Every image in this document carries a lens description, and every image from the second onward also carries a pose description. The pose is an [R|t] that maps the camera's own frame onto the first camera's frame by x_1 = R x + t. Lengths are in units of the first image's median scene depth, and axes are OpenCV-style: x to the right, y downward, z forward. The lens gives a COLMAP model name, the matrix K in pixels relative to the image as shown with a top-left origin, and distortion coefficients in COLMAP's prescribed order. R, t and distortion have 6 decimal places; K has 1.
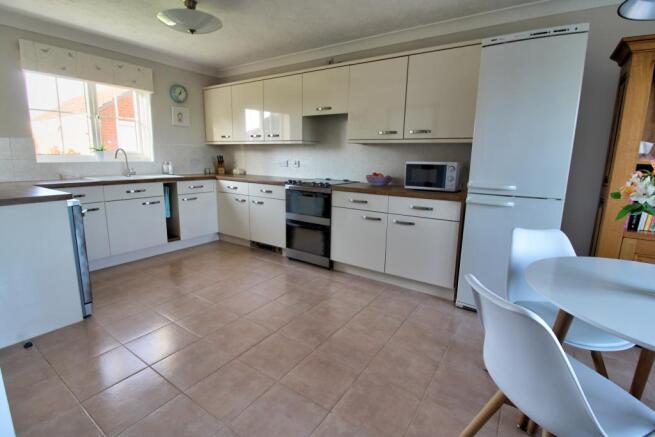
lens RADIAL K [[304.8, 0, 328.4], [0, 304.8, 212.1], [0, 0, 1]] dist [-0.023811, -0.000669]
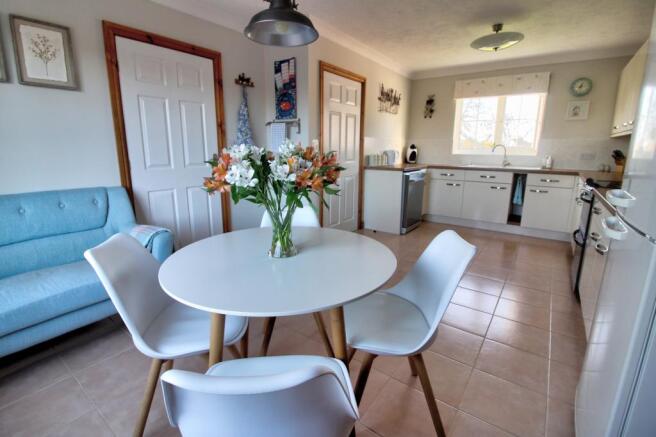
lens RADIAL K [[305.2, 0, 328.9], [0, 305.2, 212.1], [0, 0, 1]] dist [-0.023811, -0.000669]
pose [[-0.042153, 0.192937, -0.980305, 0.642078], [-0.182992, 0.963089, 0.197417, -0.048965], [0.982210, 0.187710, -0.005291, 0.313232]]
